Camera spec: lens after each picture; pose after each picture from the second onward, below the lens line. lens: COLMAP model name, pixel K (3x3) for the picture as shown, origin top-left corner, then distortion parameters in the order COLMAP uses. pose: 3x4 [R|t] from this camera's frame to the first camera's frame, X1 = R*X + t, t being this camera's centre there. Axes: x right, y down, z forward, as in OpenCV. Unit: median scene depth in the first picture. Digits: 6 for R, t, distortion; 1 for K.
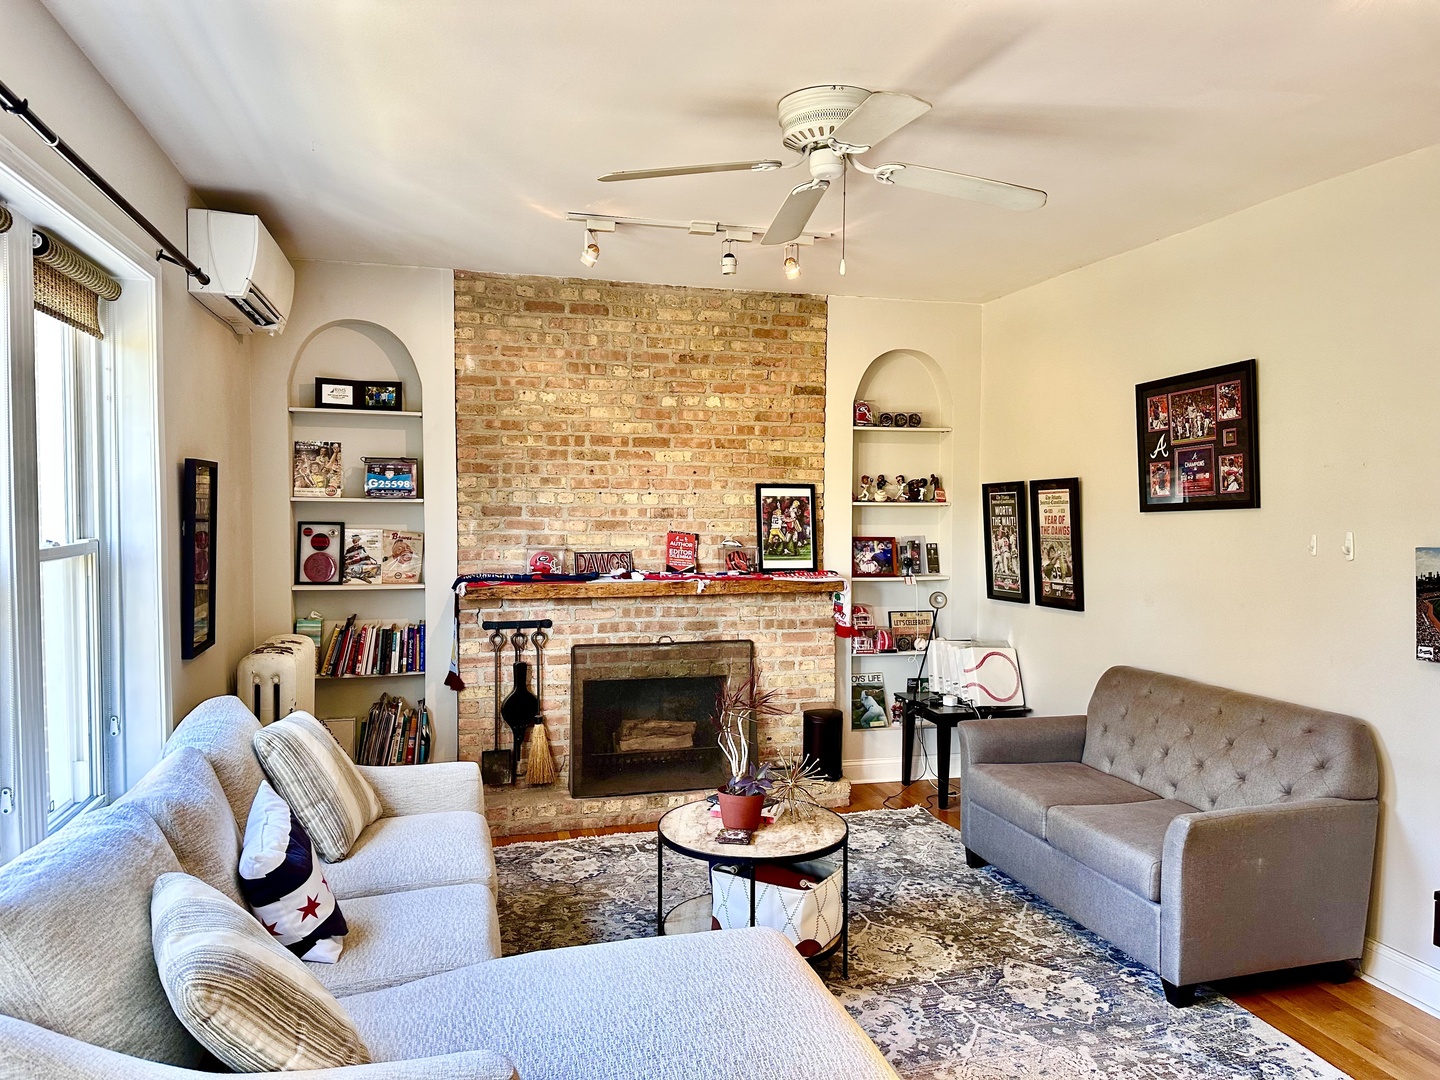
lens RADIAL K [[1005.0, 0, 714.4], [0, 1005.0, 536.4], [0, 0, 1]] dist [0.181632, -0.343484]
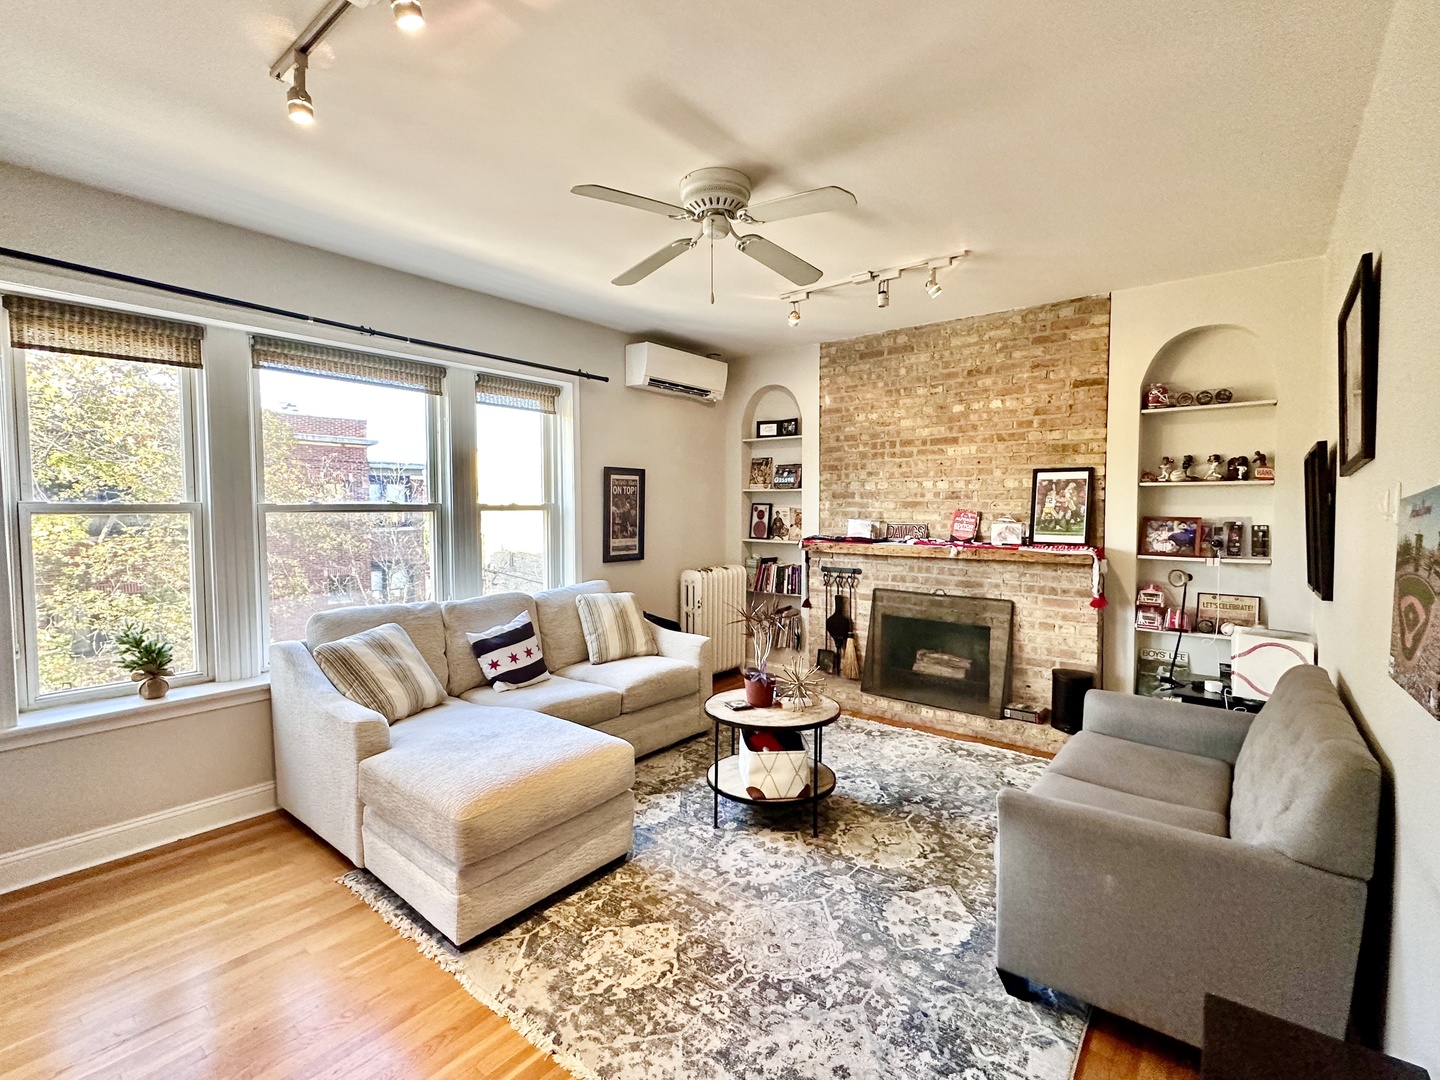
lens RADIAL K [[662.5, 0, 715.7], [0, 662.5, 539.6], [0, 0, 1]] dist [0.000041, 0.000104]
pose [[0.583879, 0.034481, -0.811108, 0.478835], [-0.028974, 0.999346, 0.021626, 0.024908], [0.811324, 0.010874, 0.584496, 0.265525]]
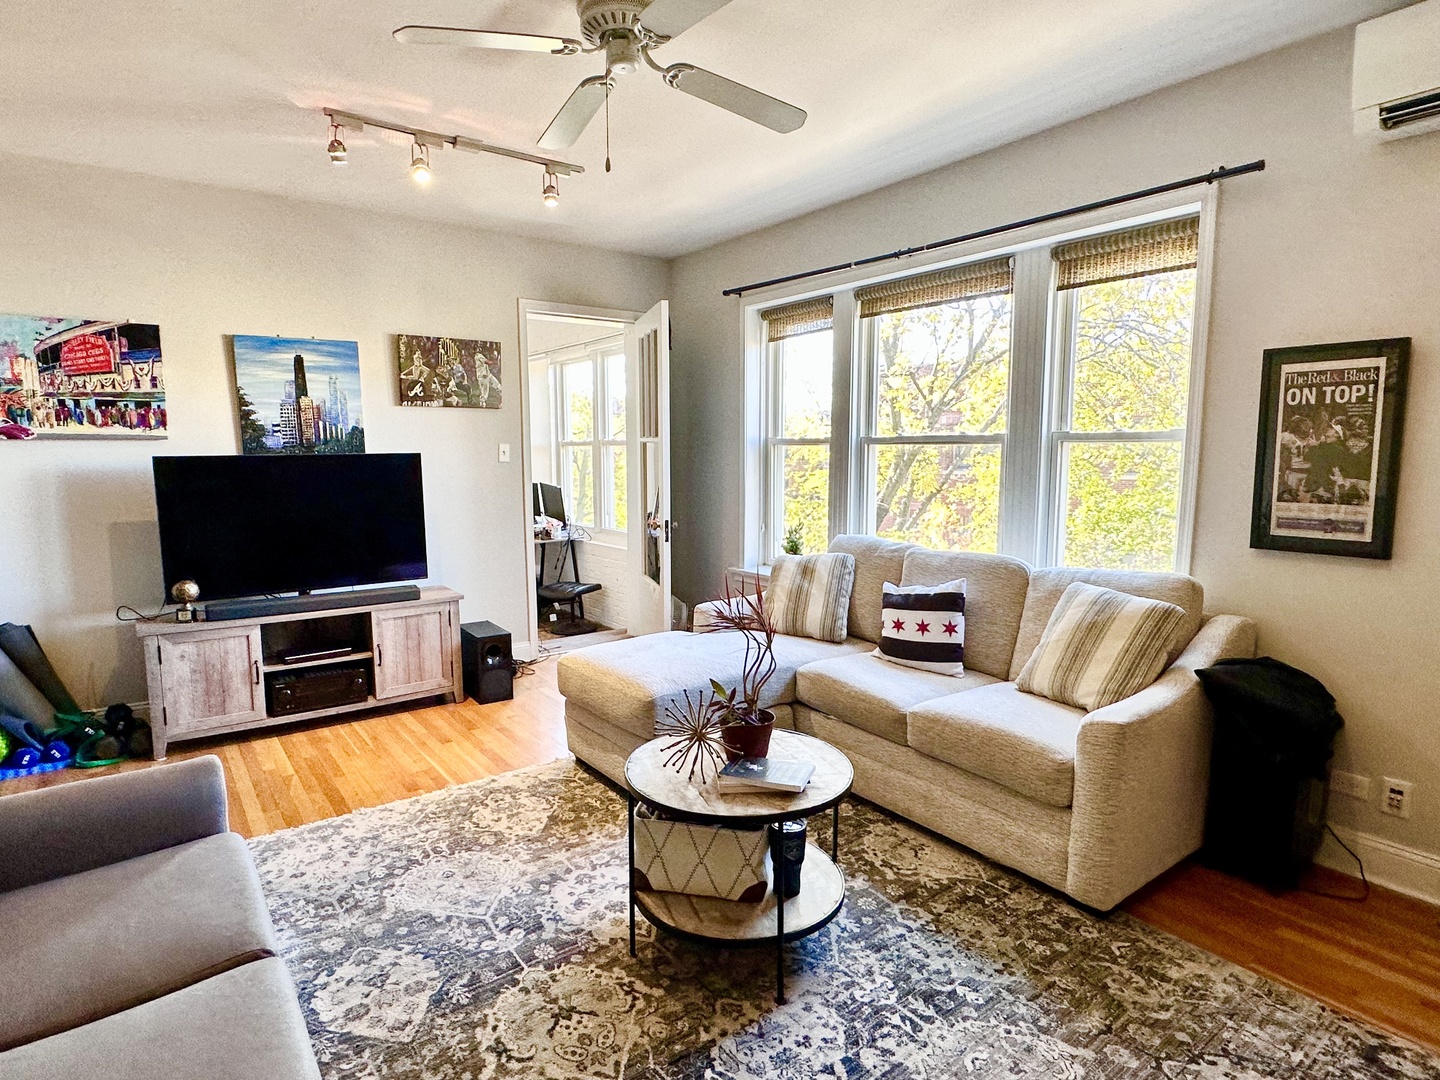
lens RADIAL K [[798.1, 0, 718.5], [0, 798.1, 543.5], [0, 0, 1]] dist [-0.019997, 0.021672]
pose [[-0.930956, 0.039827, -0.362952, 0.186800], [-0.017752, 0.987921, 0.153938, 0.001571], [0.364699, 0.149753, -0.919004, 1.035411]]
